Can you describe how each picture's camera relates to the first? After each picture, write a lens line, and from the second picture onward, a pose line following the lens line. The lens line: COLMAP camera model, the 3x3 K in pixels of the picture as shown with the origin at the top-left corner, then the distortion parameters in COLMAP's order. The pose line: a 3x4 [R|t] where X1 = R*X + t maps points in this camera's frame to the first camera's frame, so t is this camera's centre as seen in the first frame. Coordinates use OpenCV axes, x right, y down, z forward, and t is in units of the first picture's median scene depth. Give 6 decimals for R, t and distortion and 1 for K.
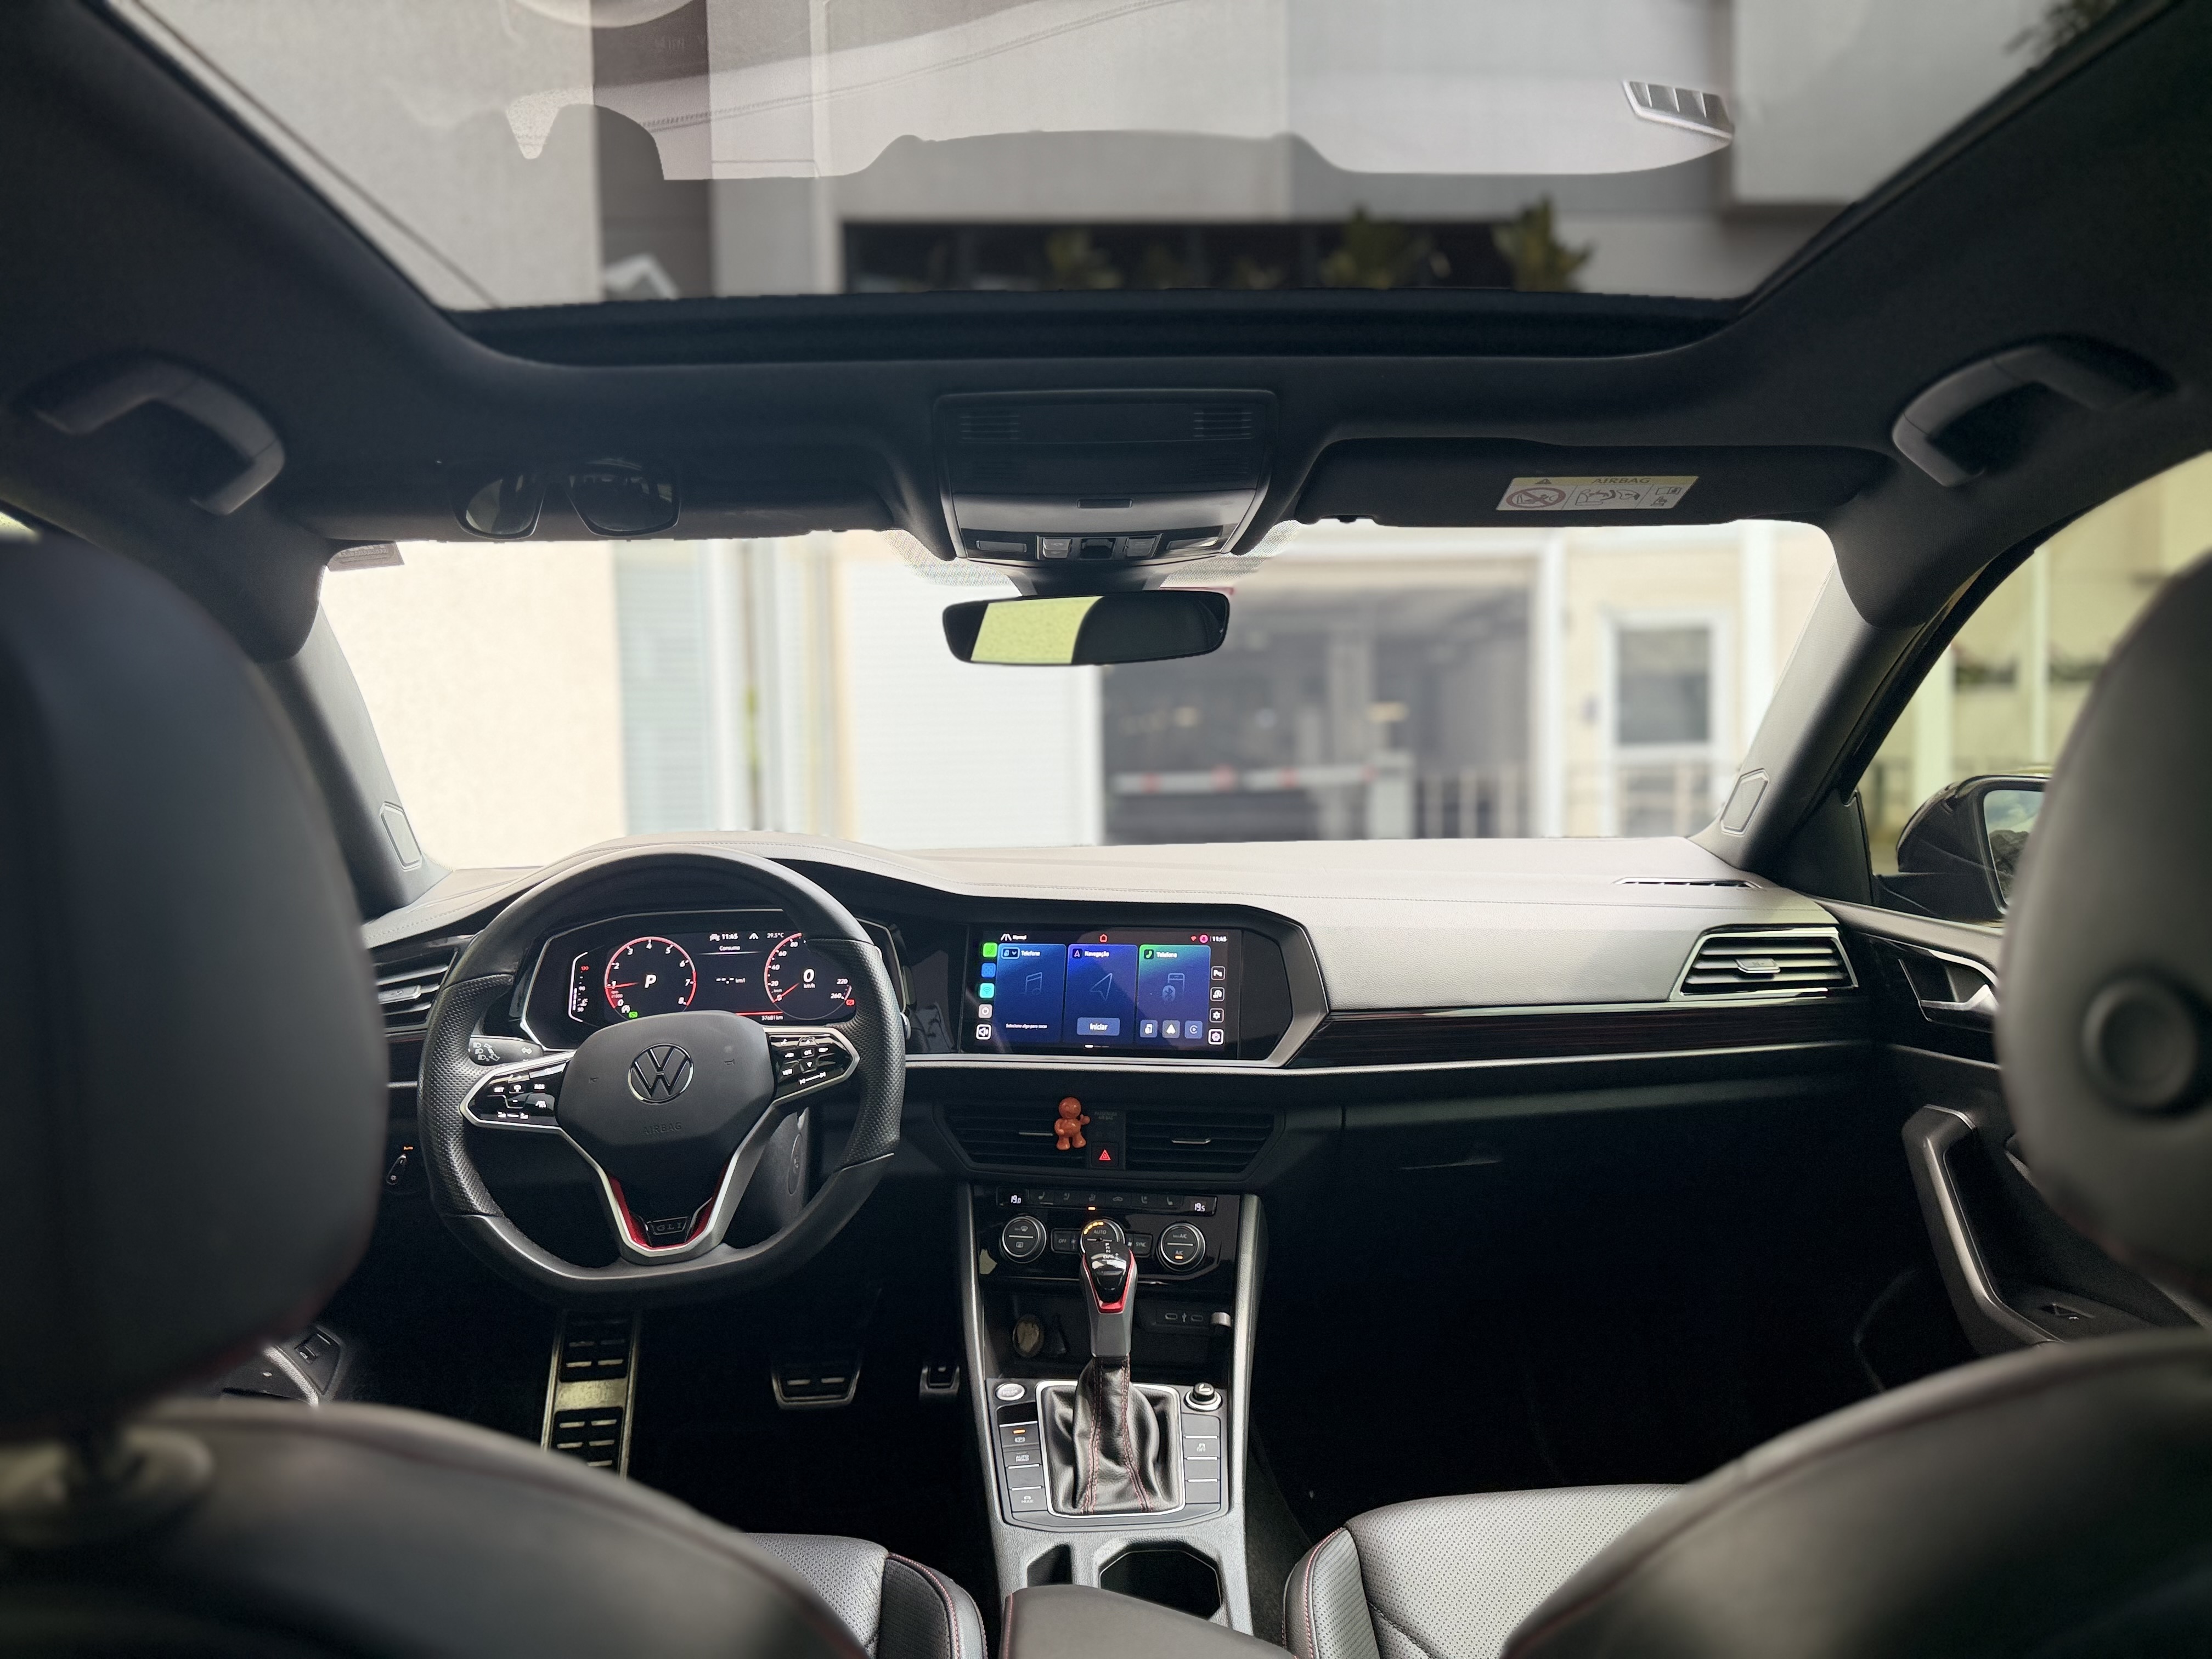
lens RADIAL K [[1536.6, 0, 1106.0], [0, 1536.6, 846.3], [0, 0, 1]] dist [0.142152, -0.265936]
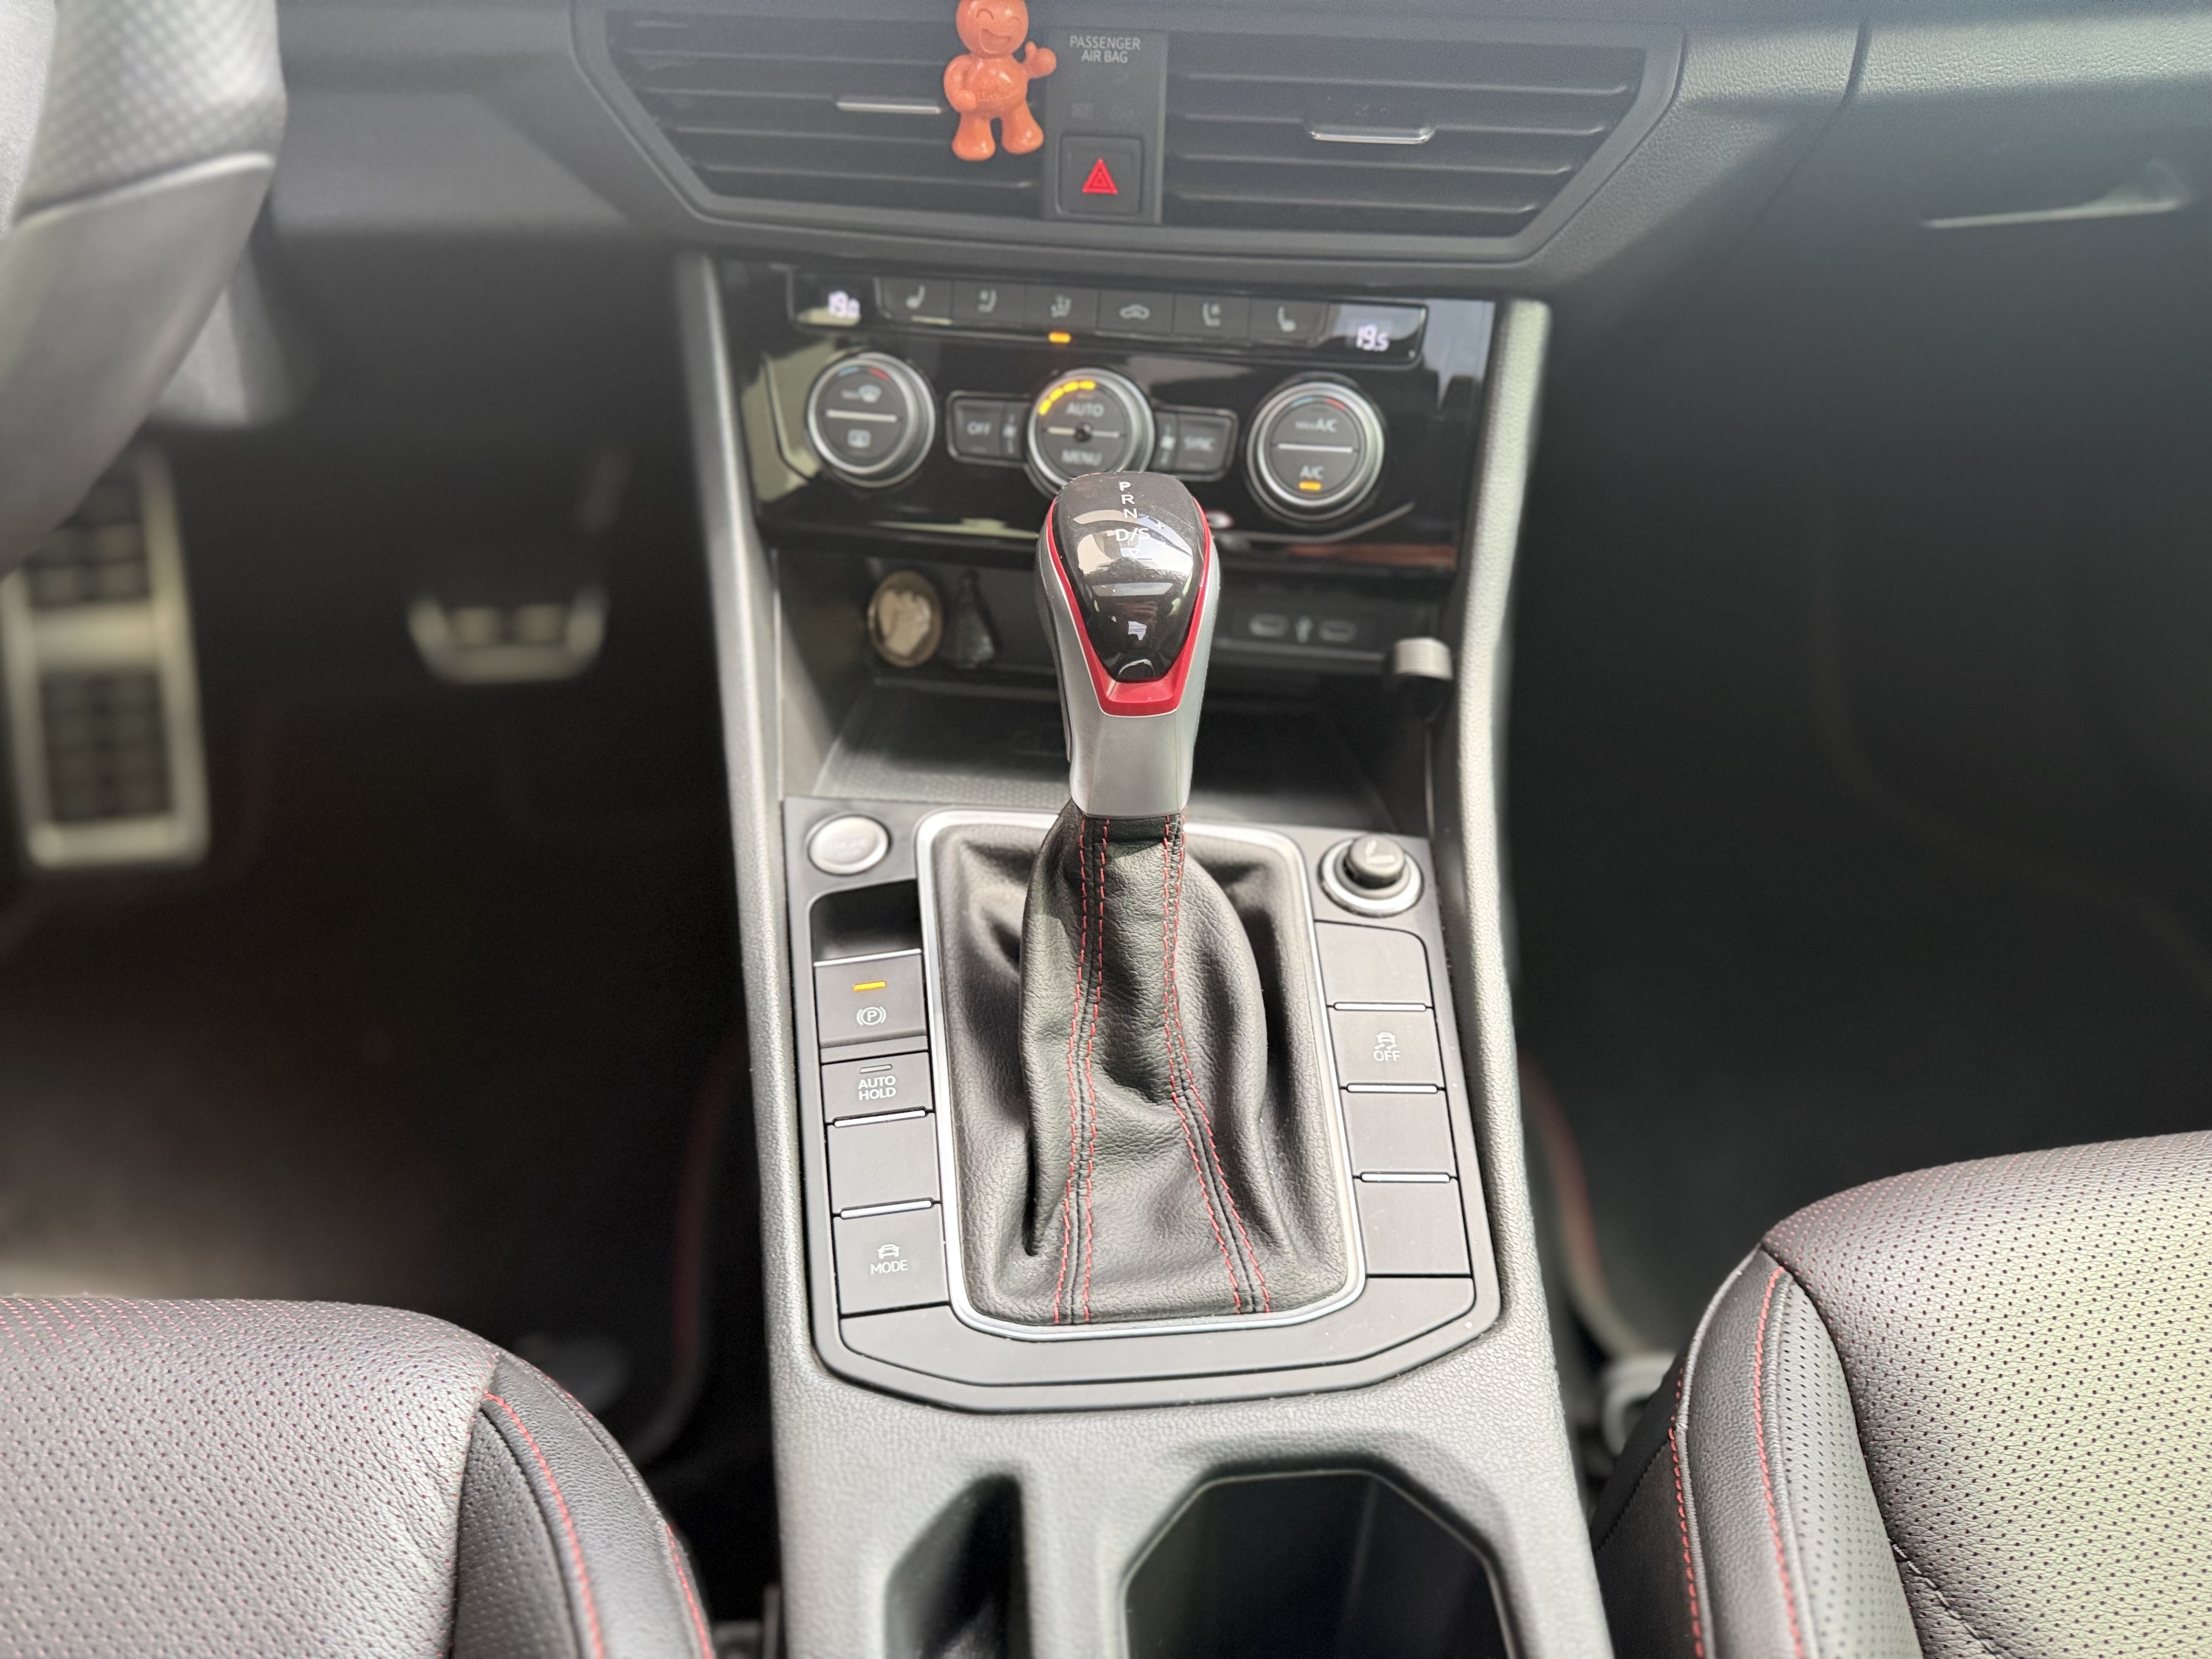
lens RADIAL K [[1557.1, 0, 1106.0], [0, 1557.1, 829.5], [0, 0, 1]] dist [0.004967, -0.000245]
pose [[0.998836, -0.005839, 0.047875, -0.017040], [-0.021582, 0.833608, 0.551935, 0.137742], [-0.043132, -0.552326, 0.832512, 0.673291]]
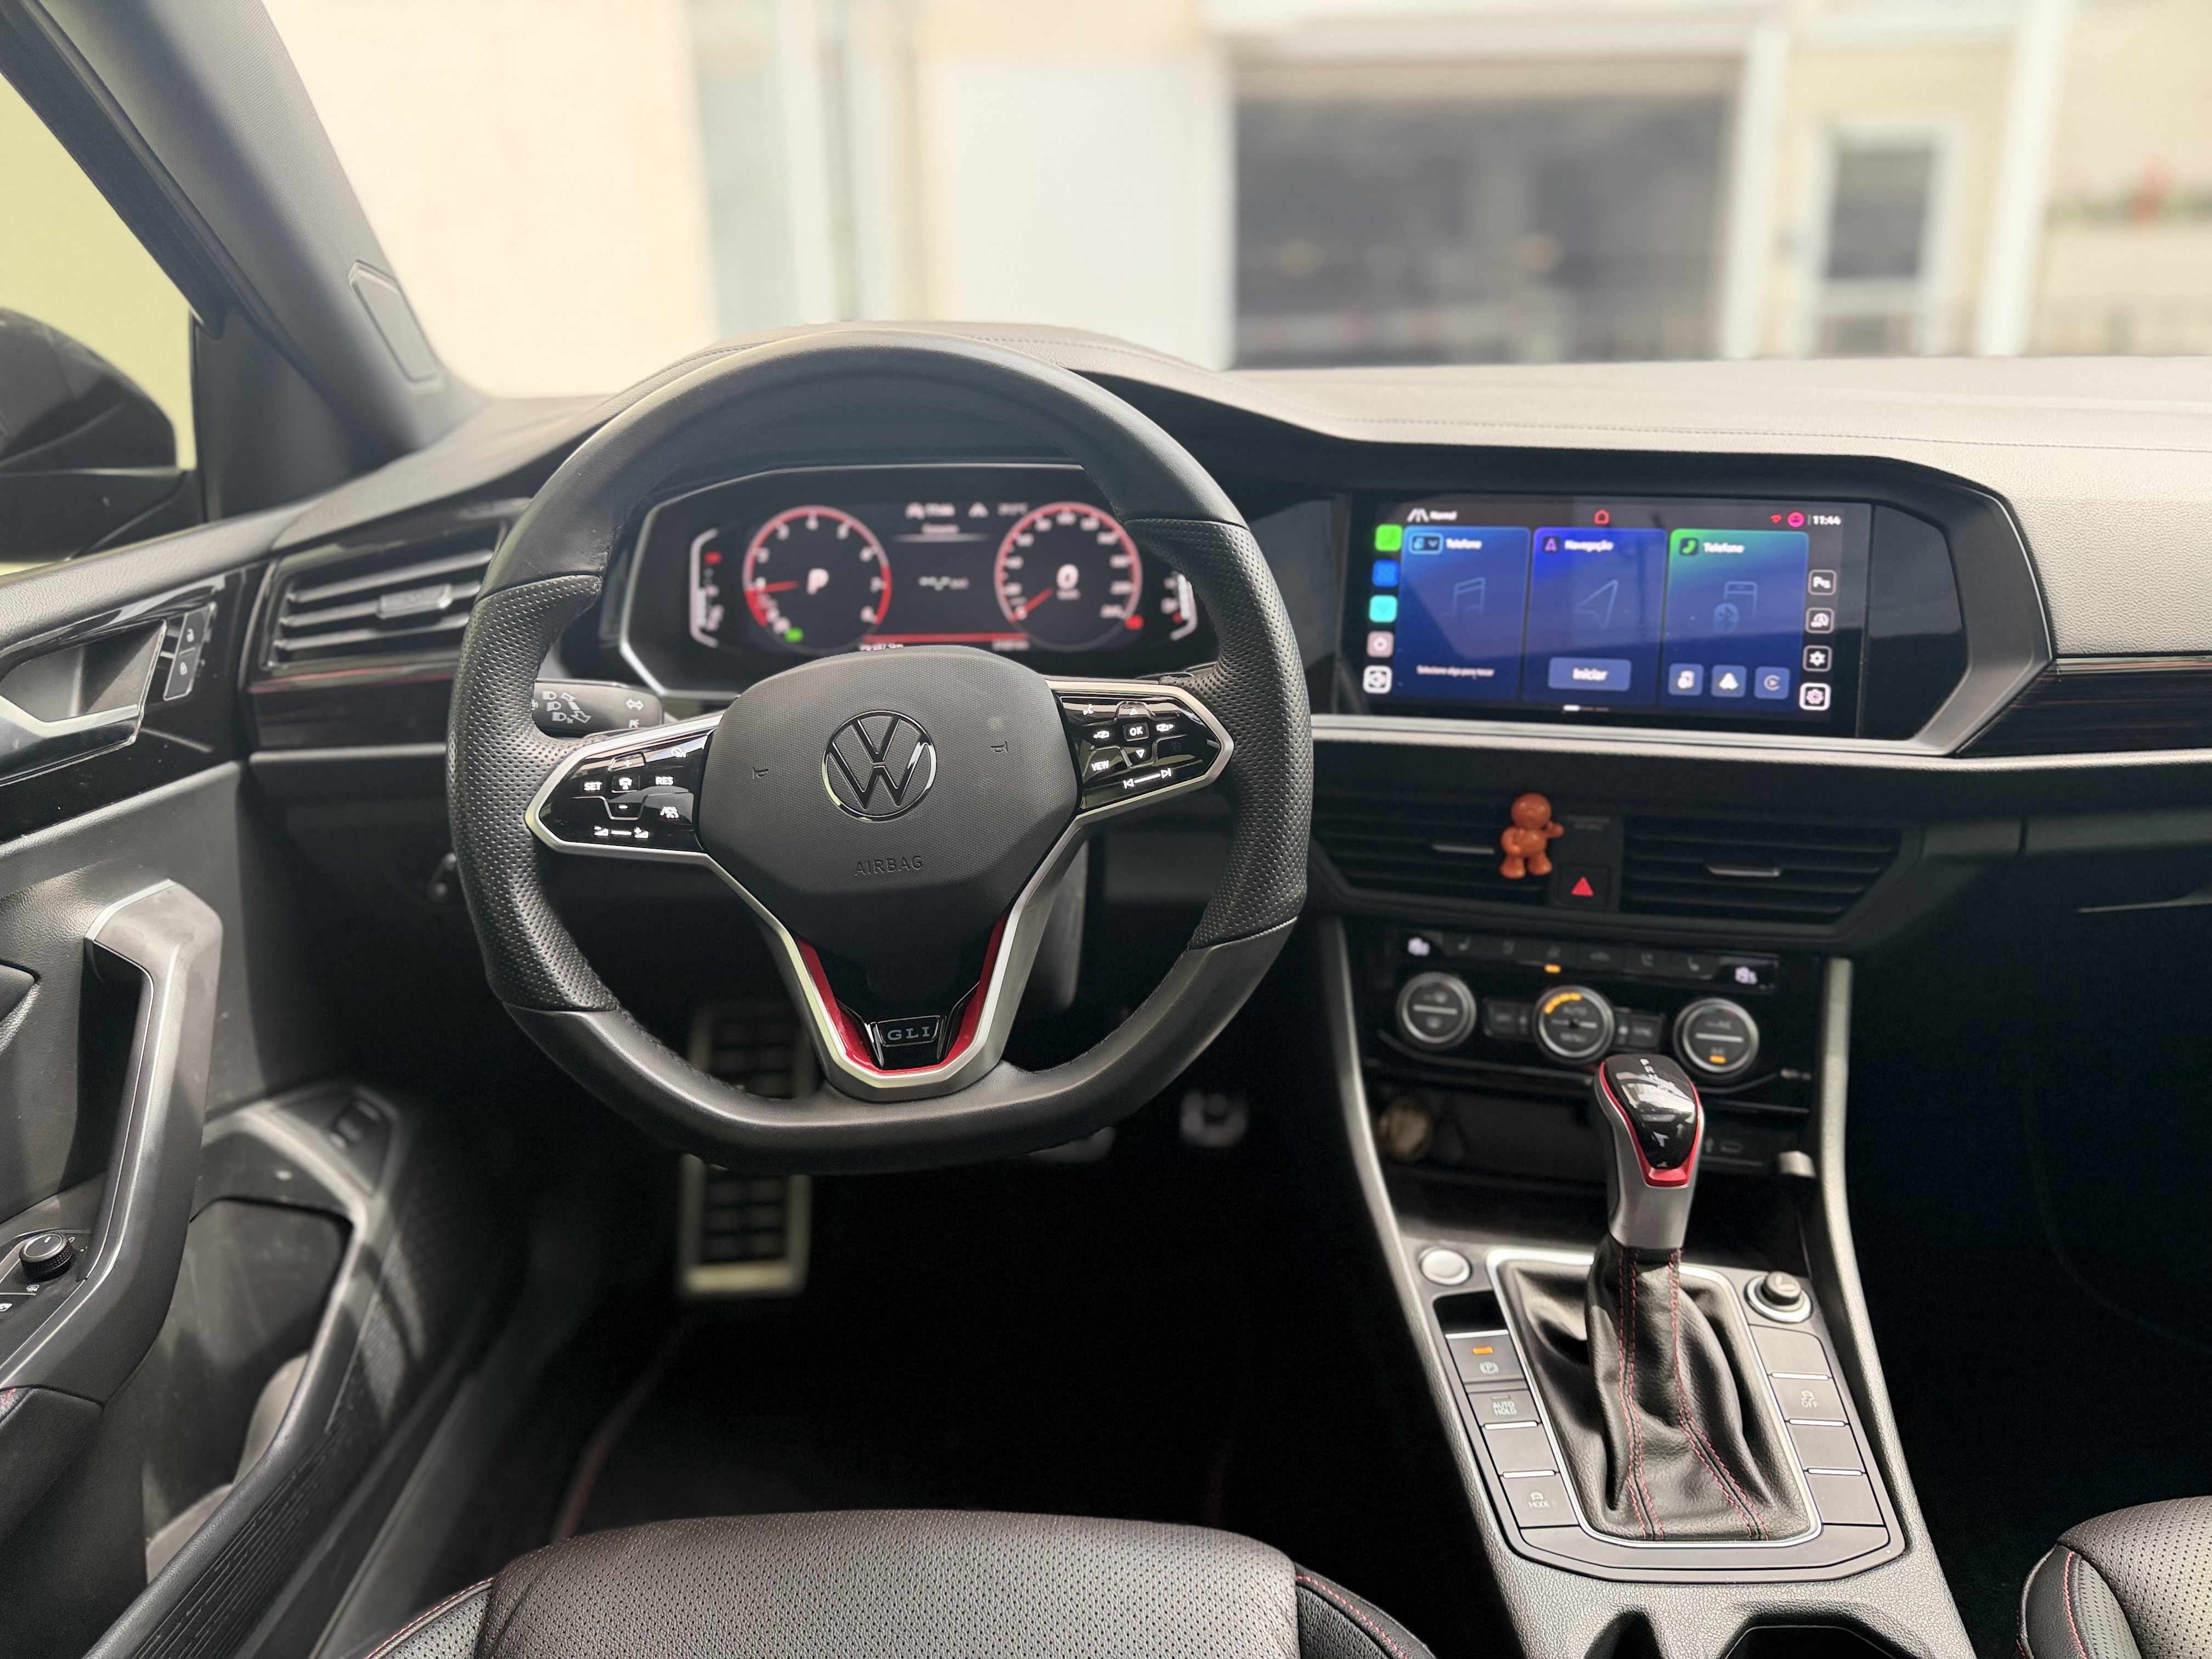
lens RADIAL K [[1536.6, 0, 1106.0], [0, 1536.6, 846.3], [0, 0, 1]] dist [0.142152, -0.265936]
pose [[0.998252, 0.020641, -0.055387, -0.160074], [-0.005055, 0.963426, 0.267927, 0.025011], [0.058892, -0.267179, 0.961846, 0.431951]]
